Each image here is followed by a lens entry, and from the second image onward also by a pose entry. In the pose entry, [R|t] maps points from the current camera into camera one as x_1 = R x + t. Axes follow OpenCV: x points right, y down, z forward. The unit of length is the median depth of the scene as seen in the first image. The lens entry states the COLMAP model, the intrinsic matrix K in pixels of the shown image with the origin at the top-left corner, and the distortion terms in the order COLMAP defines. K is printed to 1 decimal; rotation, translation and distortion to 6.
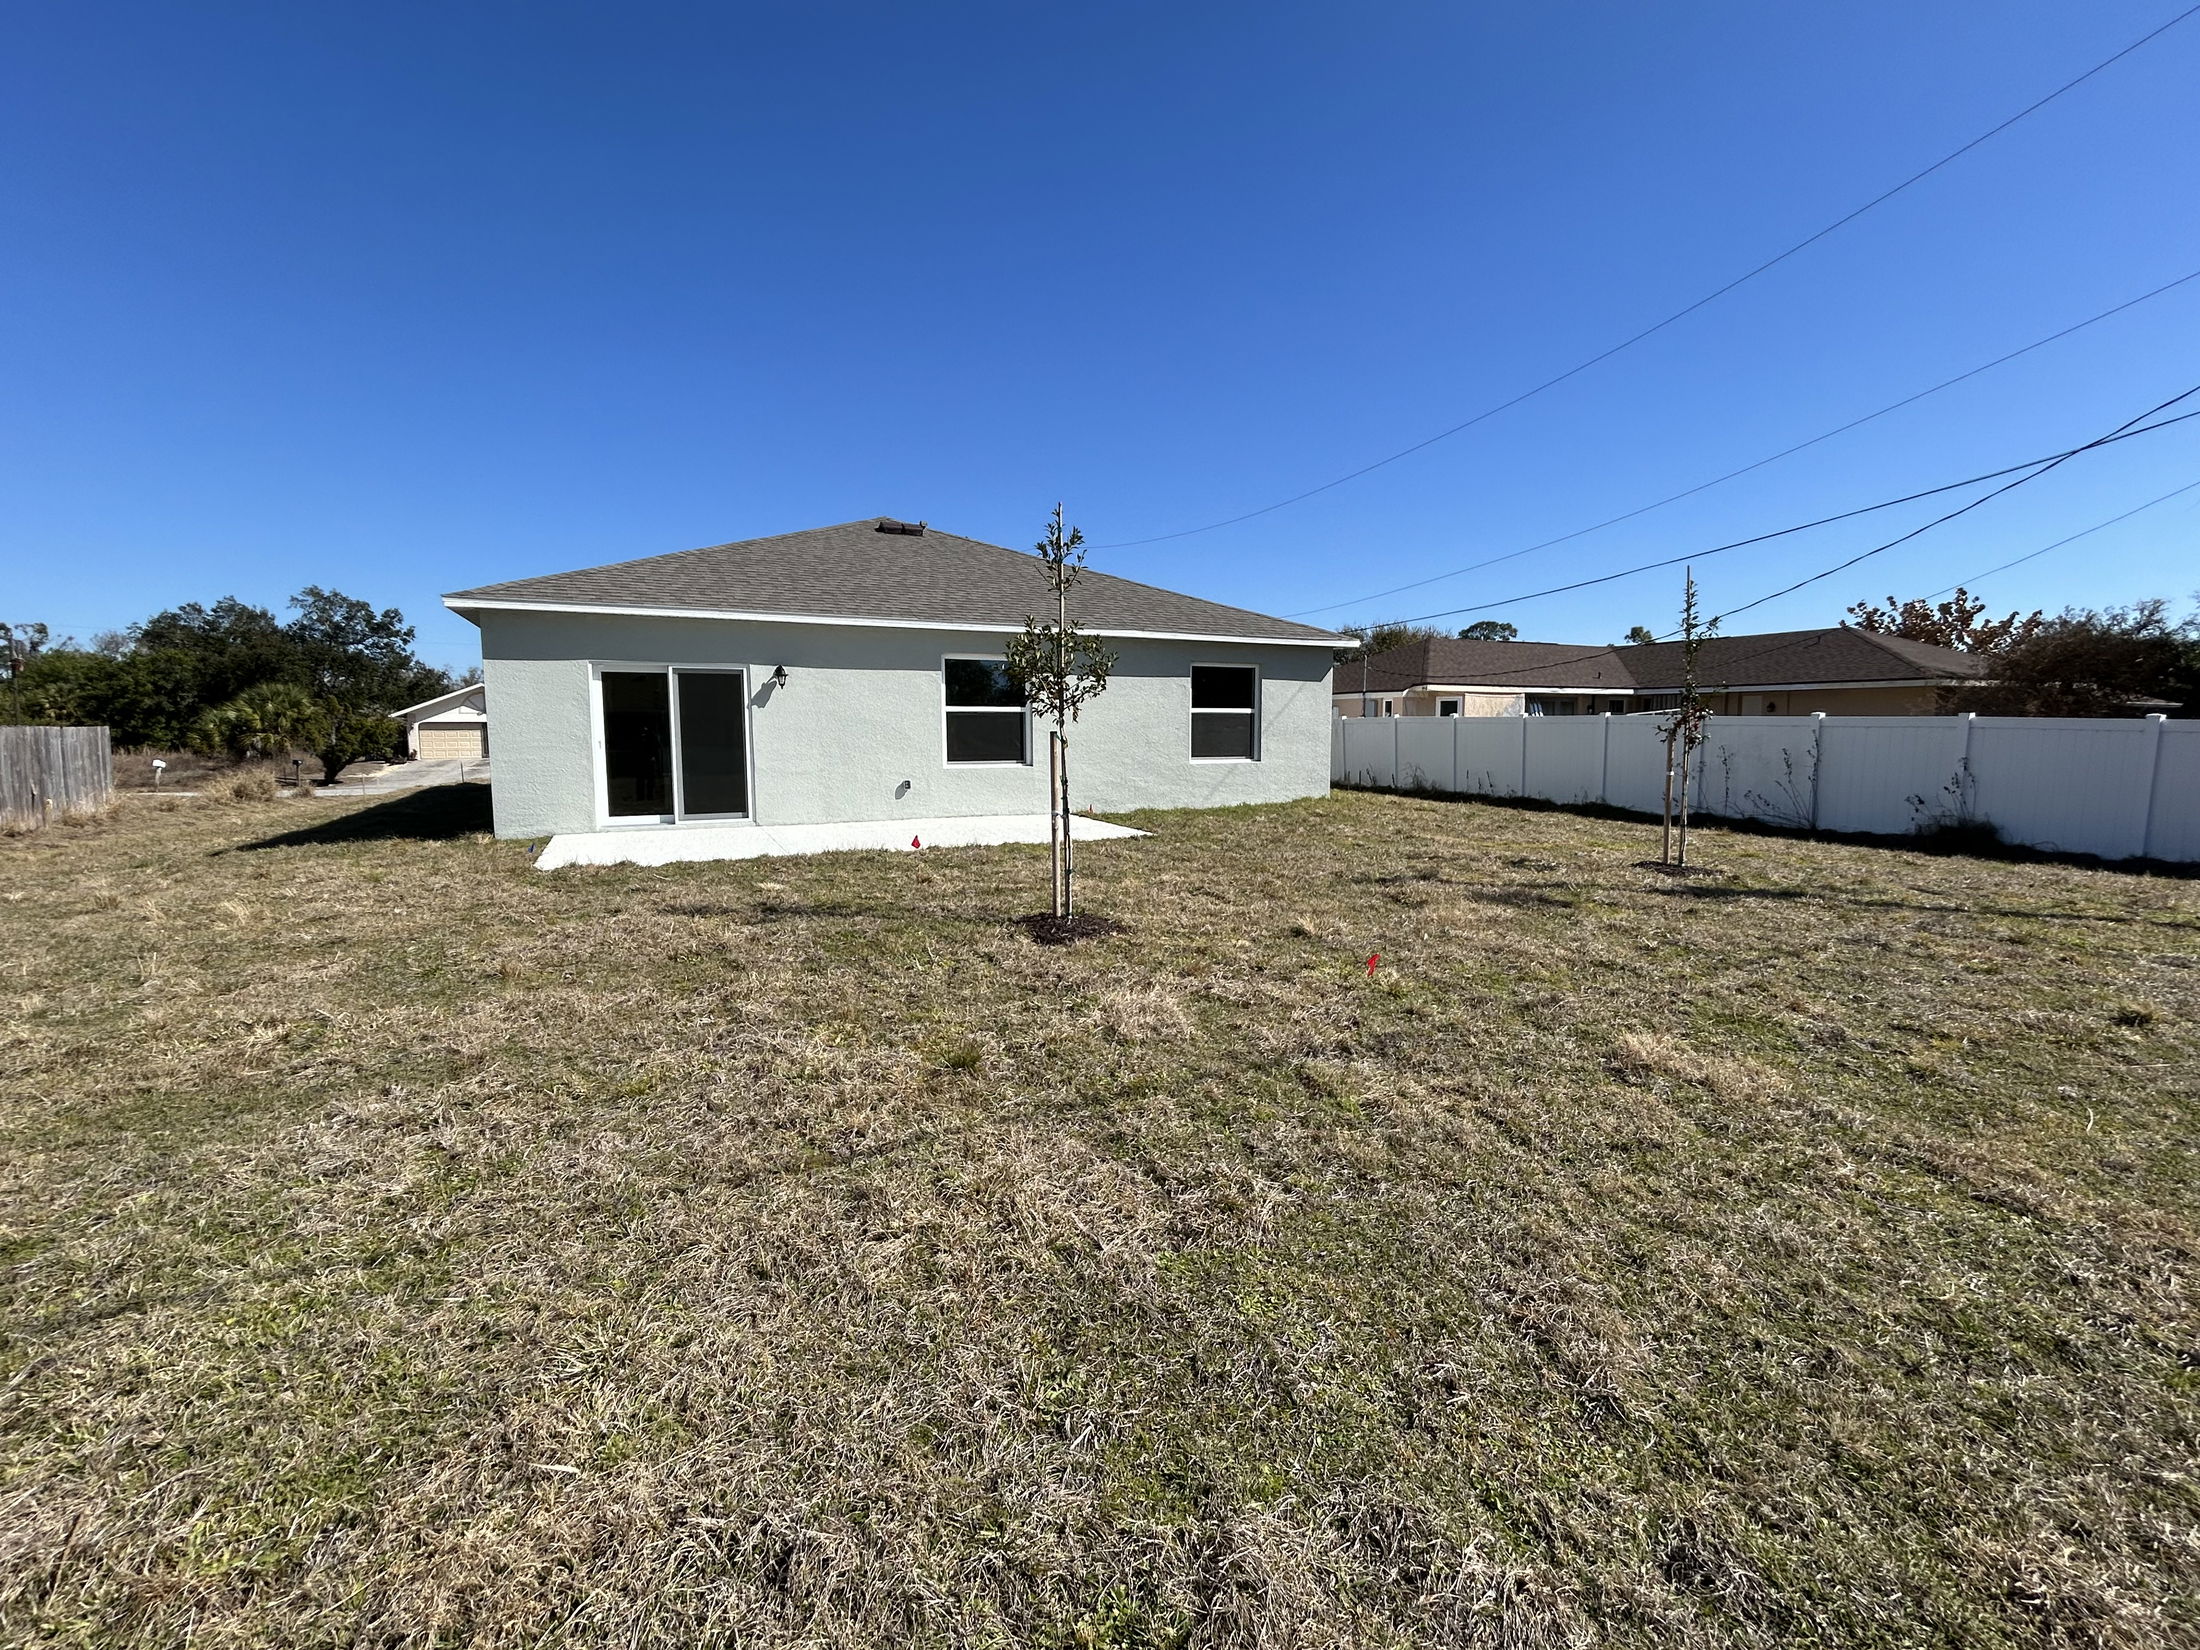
lens RADIAL K [[875.4, 0, 1114.2], [0, 875.4, 838.7], [0, 0, 1]] dist [-0.006601, 0.000463]
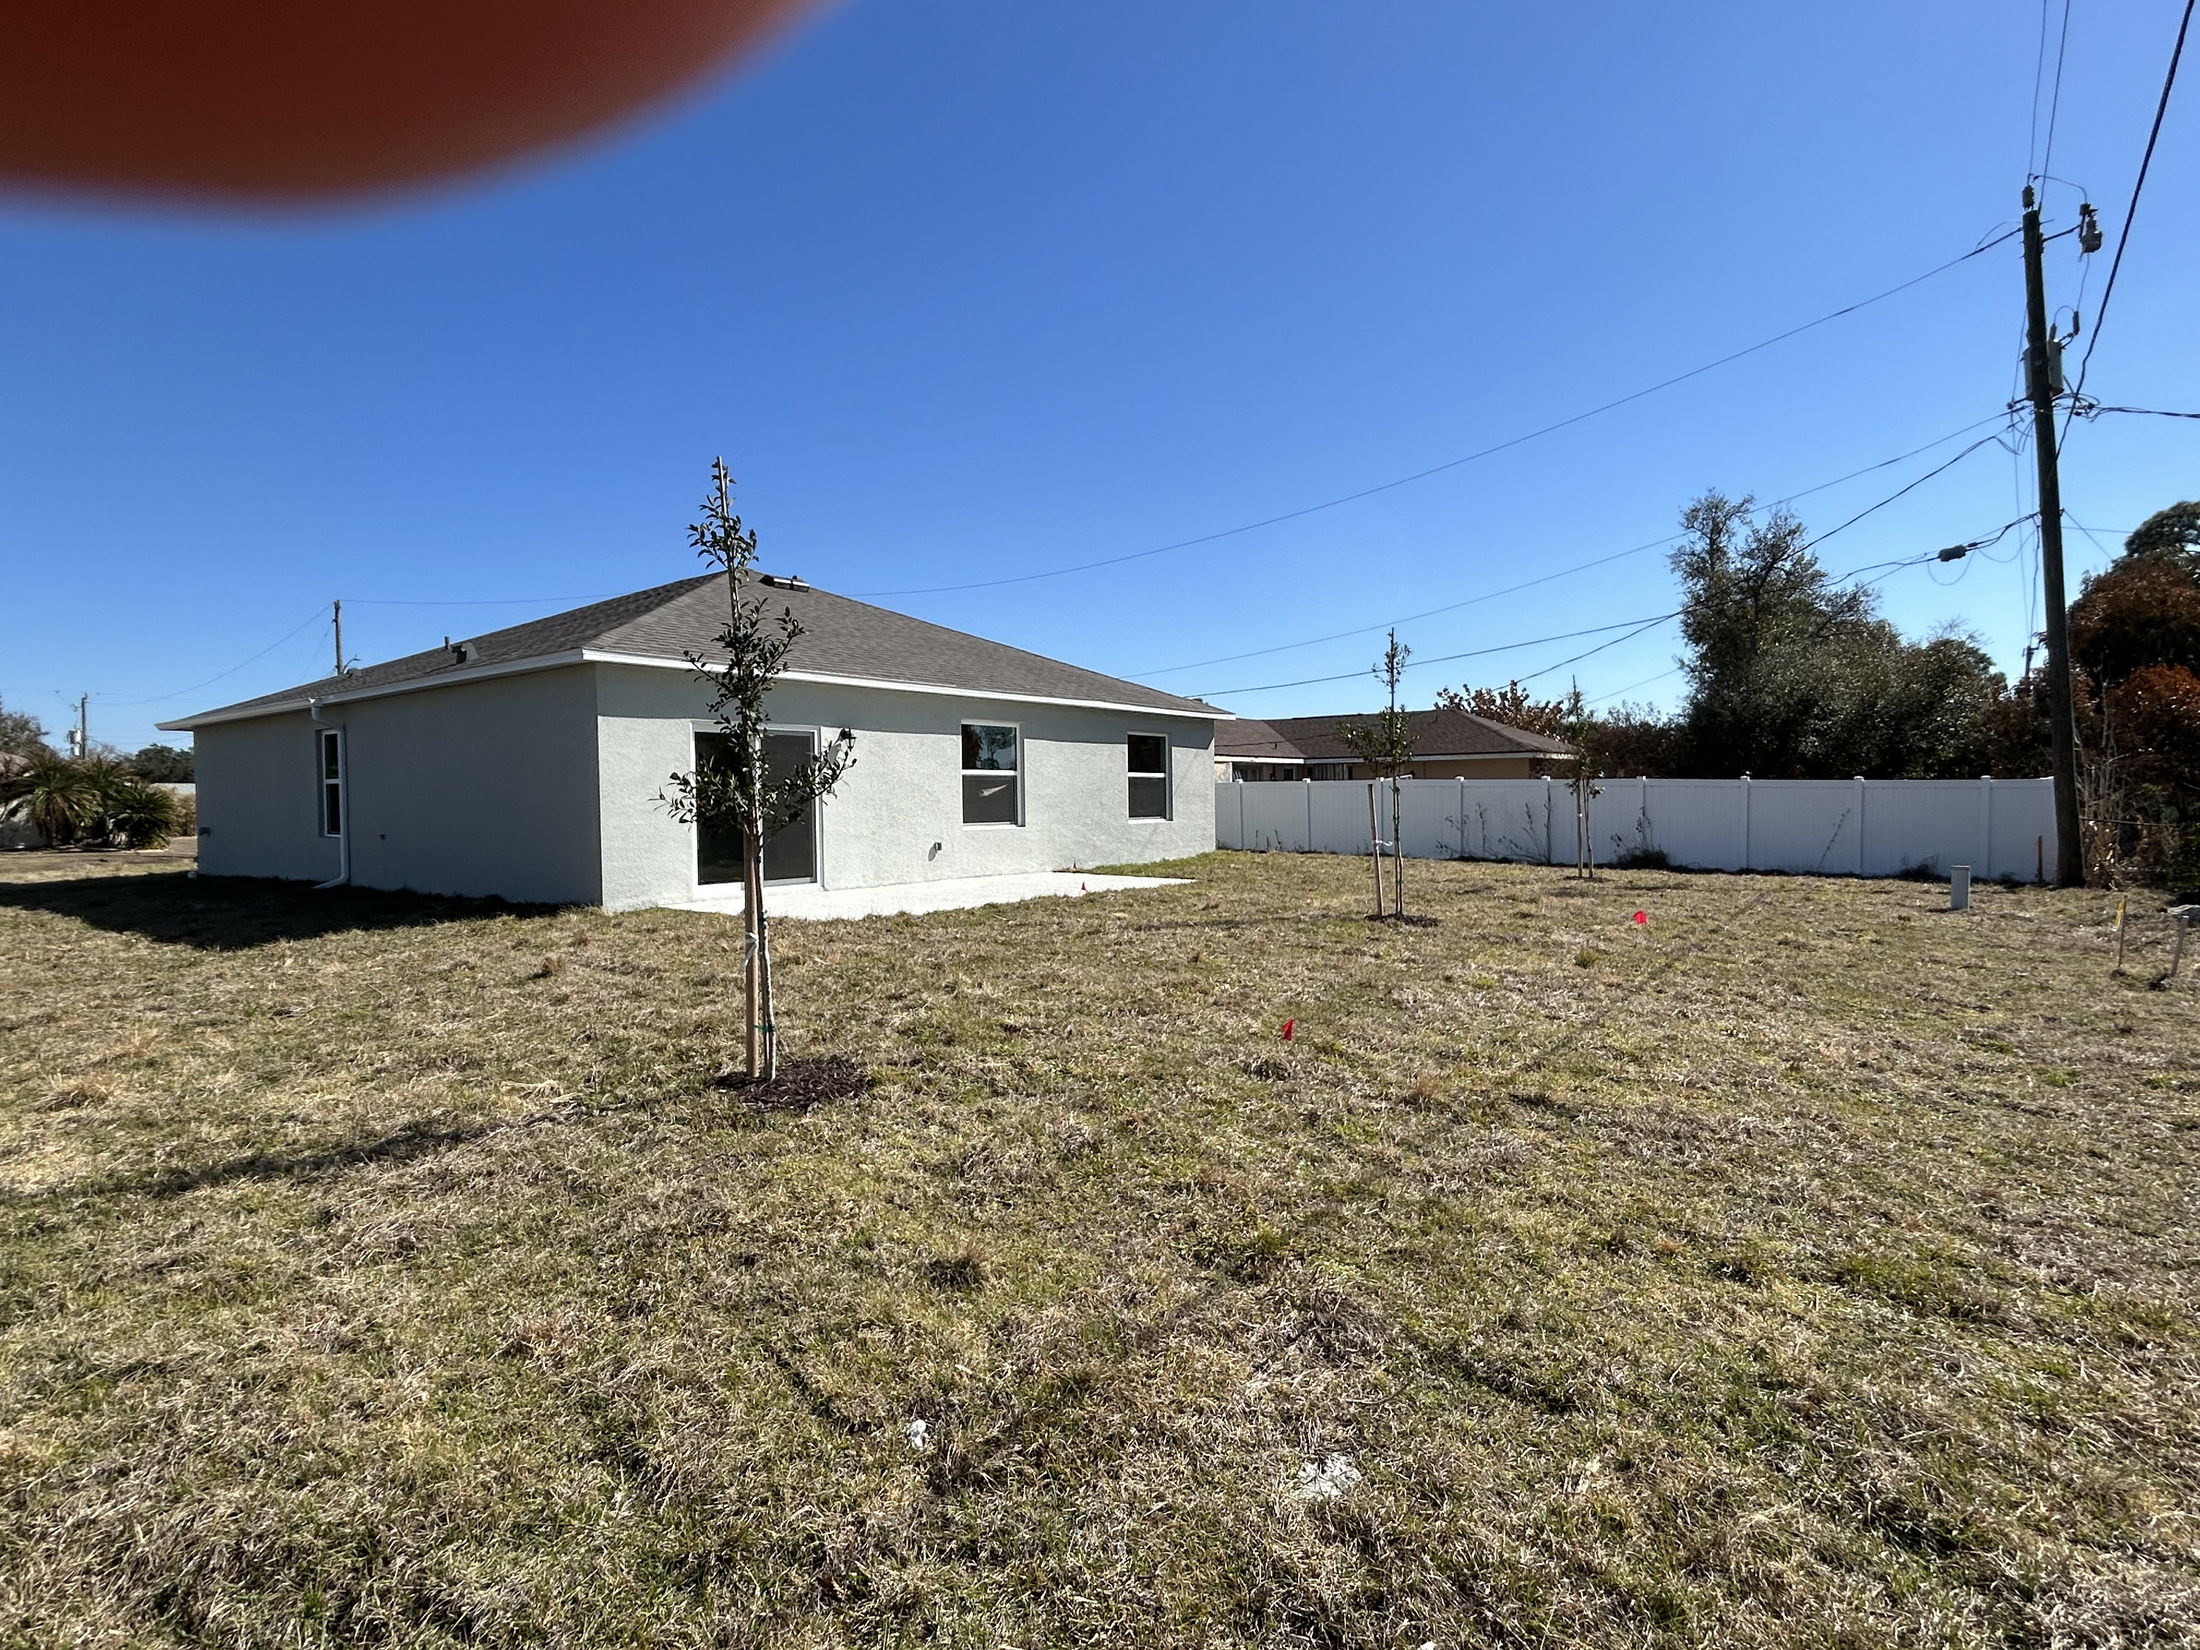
lens RADIAL K [[1068.1, 0, 1093.0], [0, 1068.1, 828.9], [0, 0, 1]] dist [-0.000788, 0.001651]
pose [[0.889493, -0.017751, 0.456605, -0.565128], [0.060547, 0.995013, -0.079266, 0.023323], [-0.452920, 0.098152, 0.886132, -0.153647]]
